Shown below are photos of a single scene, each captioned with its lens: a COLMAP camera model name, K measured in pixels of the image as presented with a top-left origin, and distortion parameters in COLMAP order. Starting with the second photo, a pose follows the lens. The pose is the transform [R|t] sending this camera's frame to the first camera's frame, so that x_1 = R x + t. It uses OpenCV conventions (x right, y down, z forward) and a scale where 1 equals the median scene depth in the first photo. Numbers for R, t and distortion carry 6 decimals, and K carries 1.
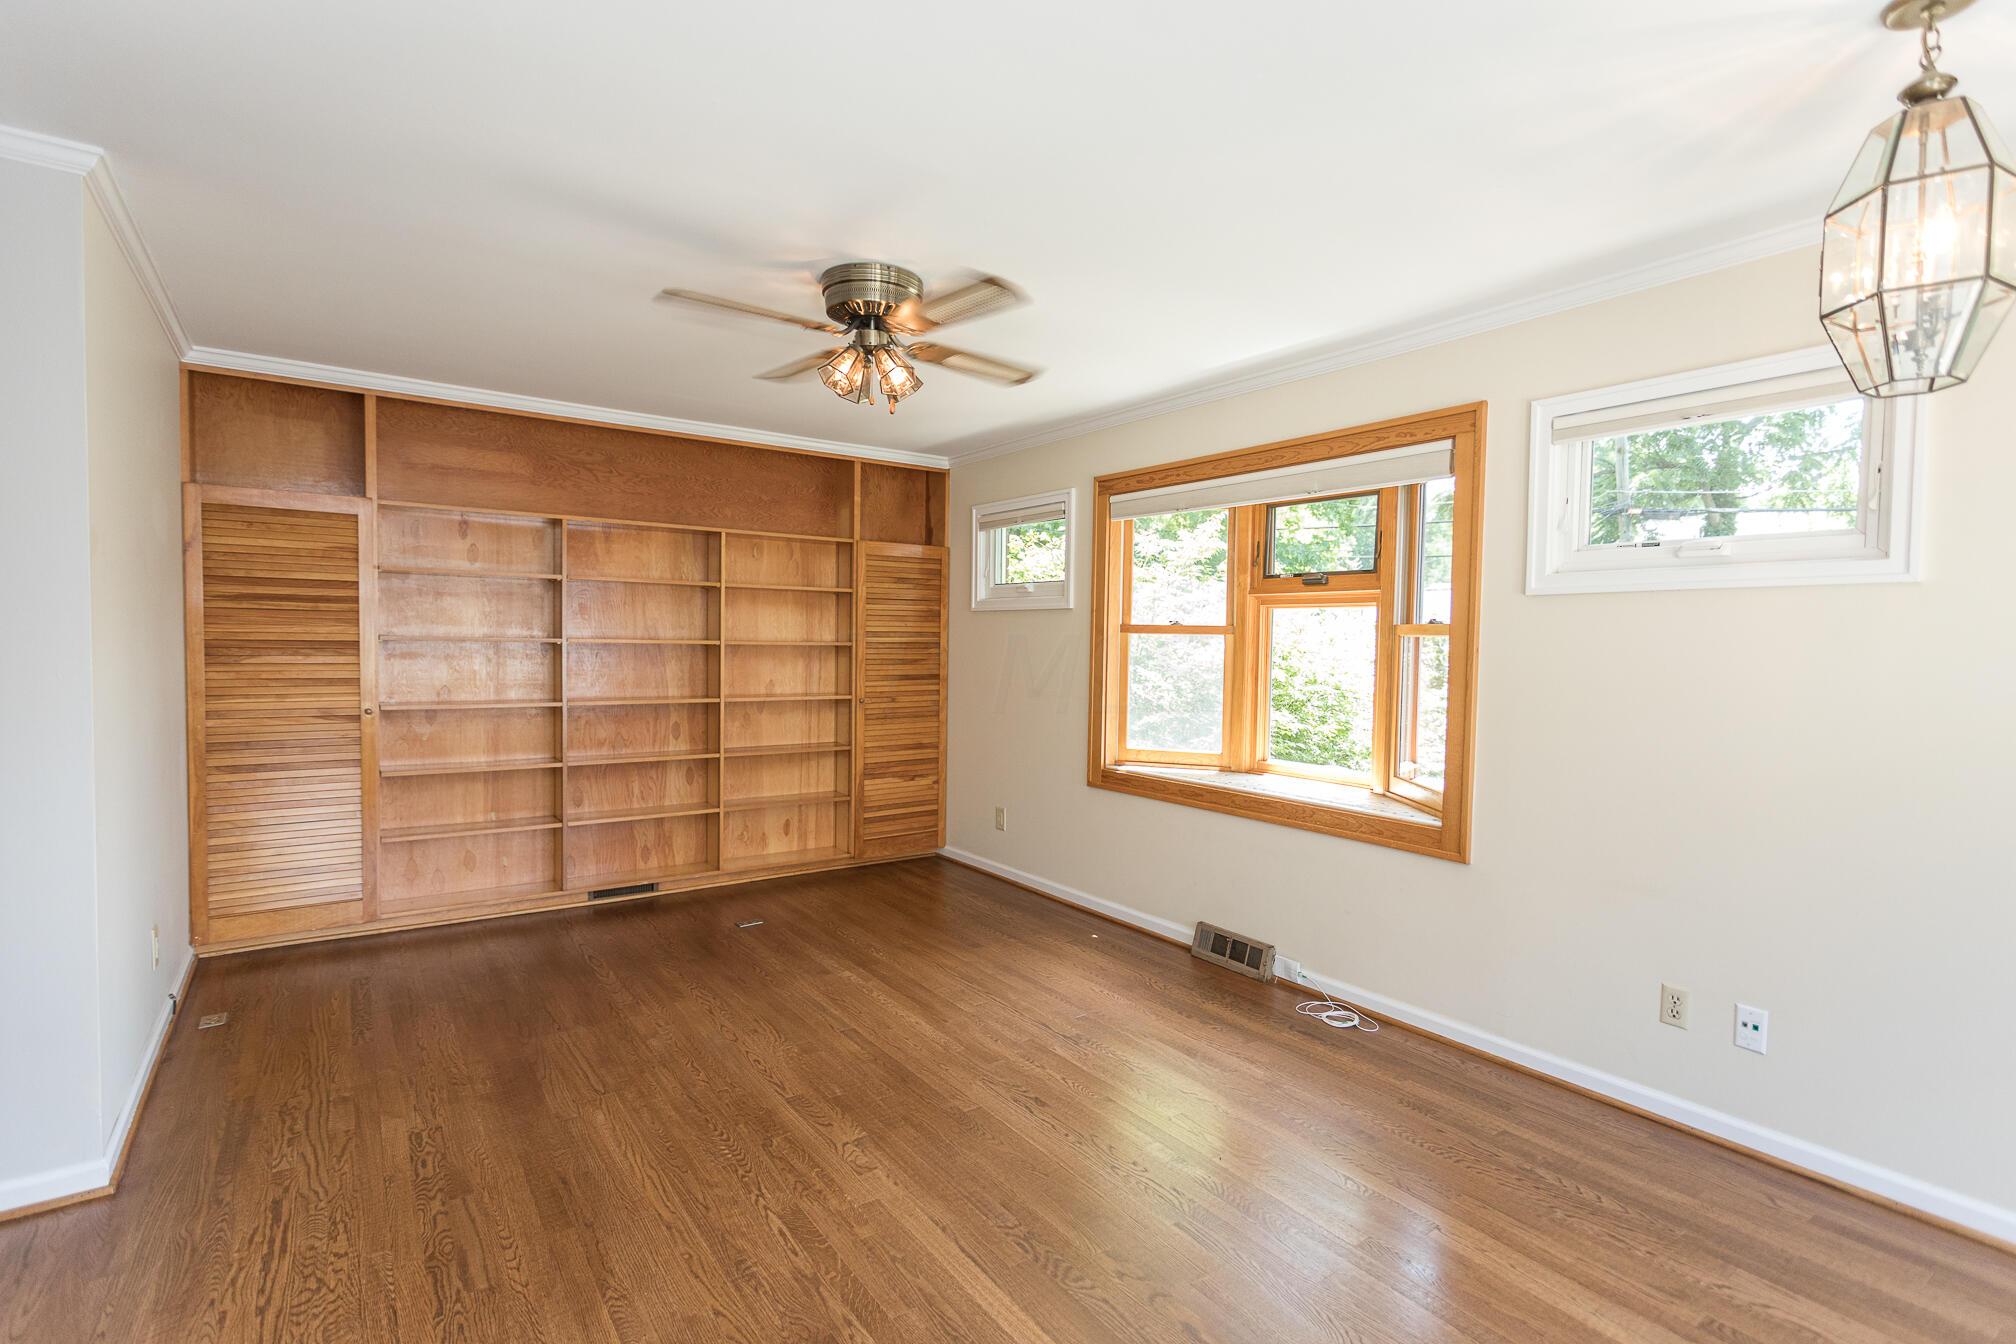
lens RADIAL K [[933.3, 0, 1008.0], [0, 933.3, 672.0], [0, 0, 1]] dist [0.001773, 0.001011]
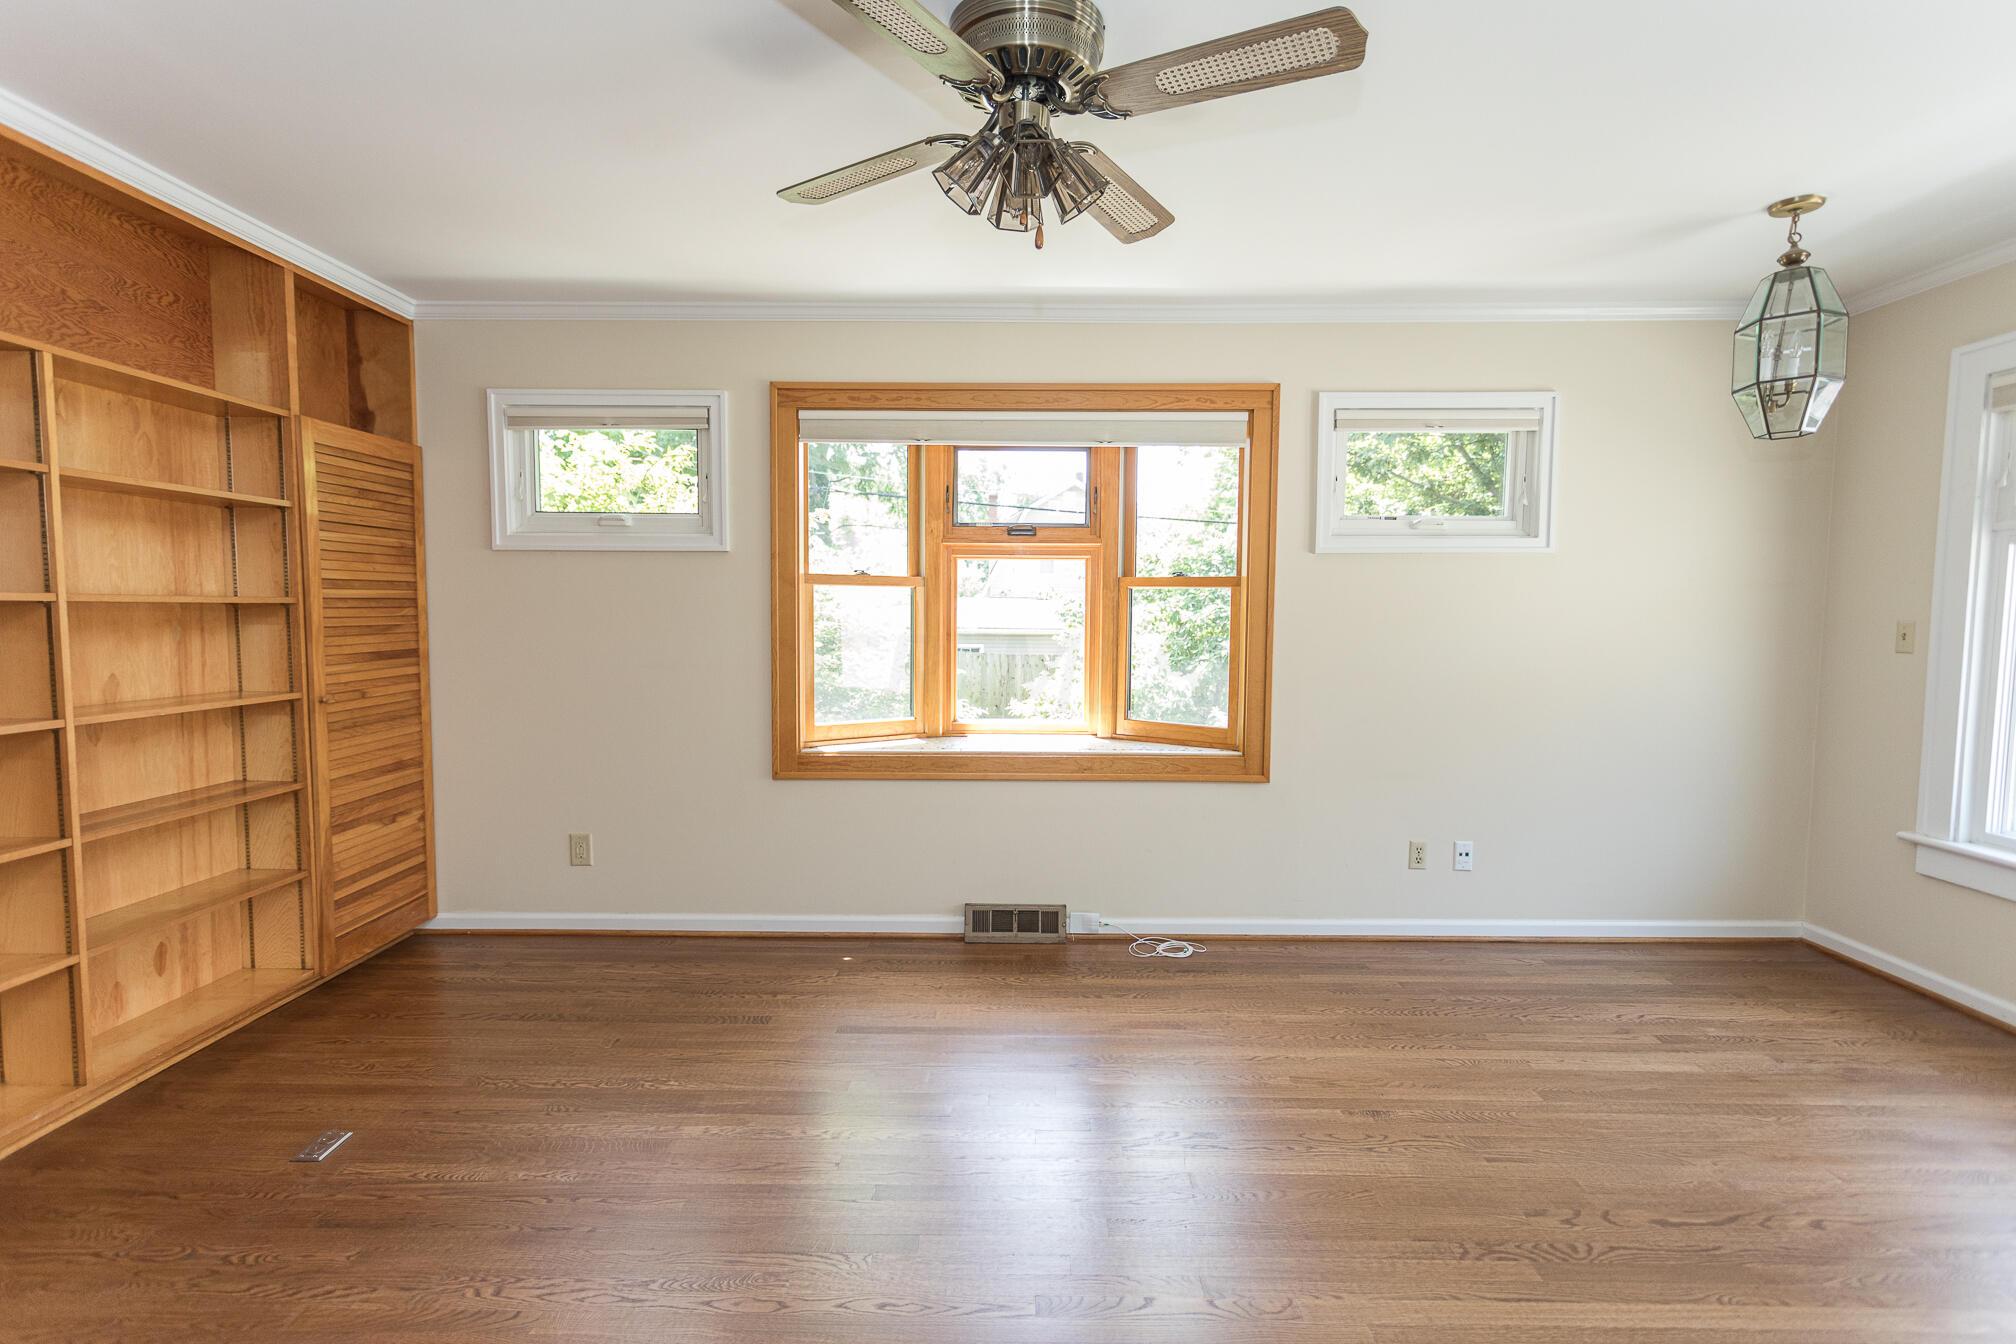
lens RADIAL K [[933.3, 0, 1008.0], [0, 933.3, 672.0], [0, 0, 1]] dist [0.001773, 0.001011]
pose [[0.599948, -0.064359, 0.797446, -0.428812], [0.031883, 0.997891, 0.056549, -0.006157], [-0.799404, -0.008502, 0.600734, 0.382520]]
